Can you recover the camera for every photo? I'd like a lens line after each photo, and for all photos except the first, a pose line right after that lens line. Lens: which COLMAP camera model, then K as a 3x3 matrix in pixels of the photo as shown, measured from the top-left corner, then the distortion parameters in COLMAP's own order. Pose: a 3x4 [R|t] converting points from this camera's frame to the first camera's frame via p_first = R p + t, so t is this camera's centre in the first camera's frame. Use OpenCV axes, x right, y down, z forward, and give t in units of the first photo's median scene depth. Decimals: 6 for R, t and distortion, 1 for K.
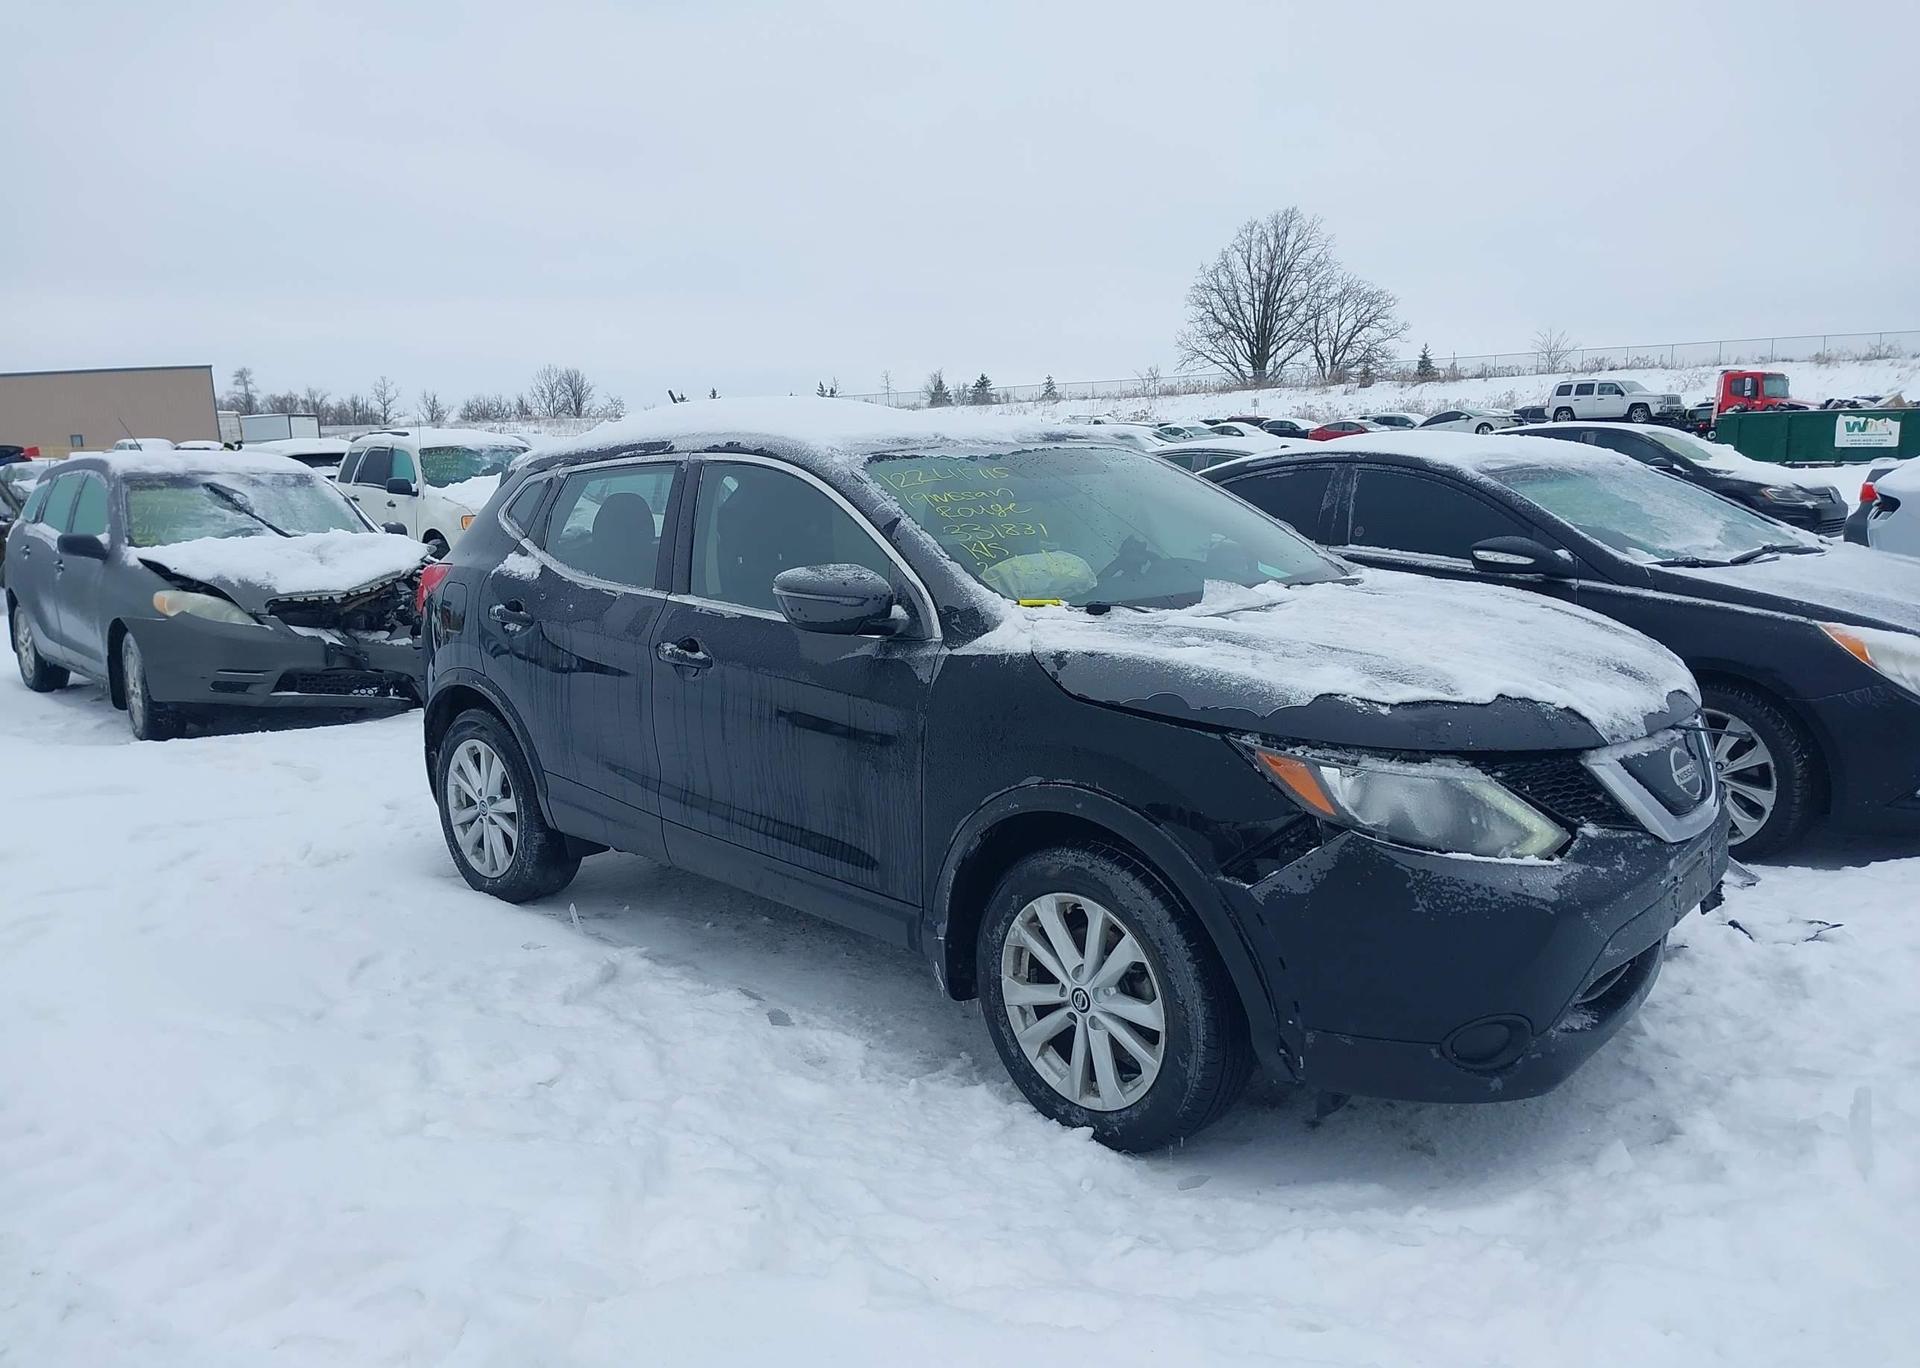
lens RADIAL K [[1551.7, 0, 961.4], [0, 1551.7, 694.0], [0, 0, 1]] dist [0.093627, -0.123803]
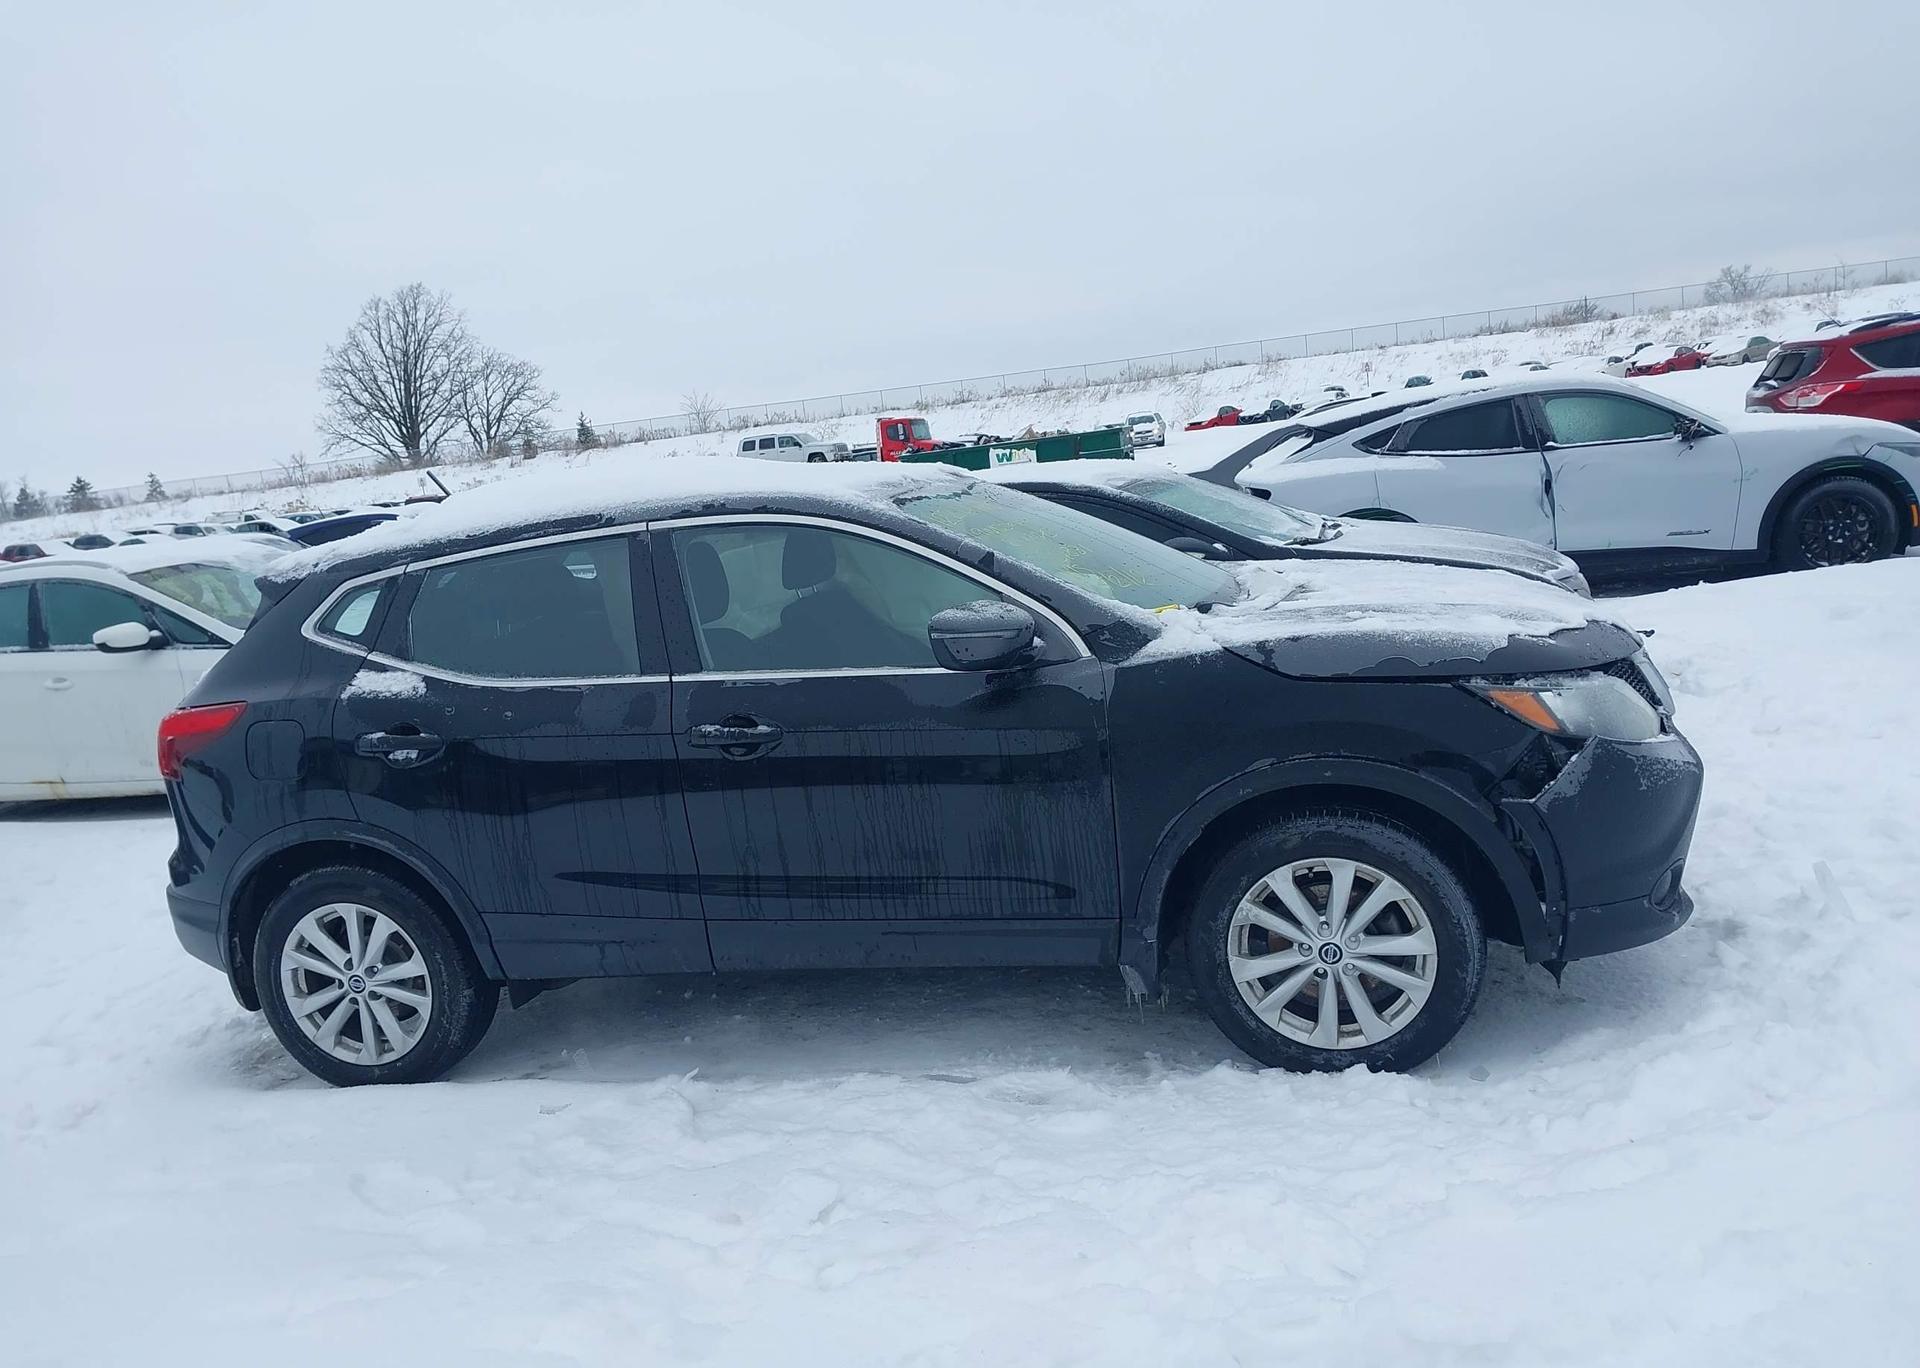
lens RADIAL K [[1575.9, 0, 992.7], [0, 1575.9, 693.1], [0, 0, 1]] dist [0.104781, -0.453158]
pose [[0.834931, -0.157566, 0.527316, -0.411879], [0.182337, 0.983223, 0.005089, -0.019398], [-0.519271, 0.091901, 0.849654, 0.097774]]
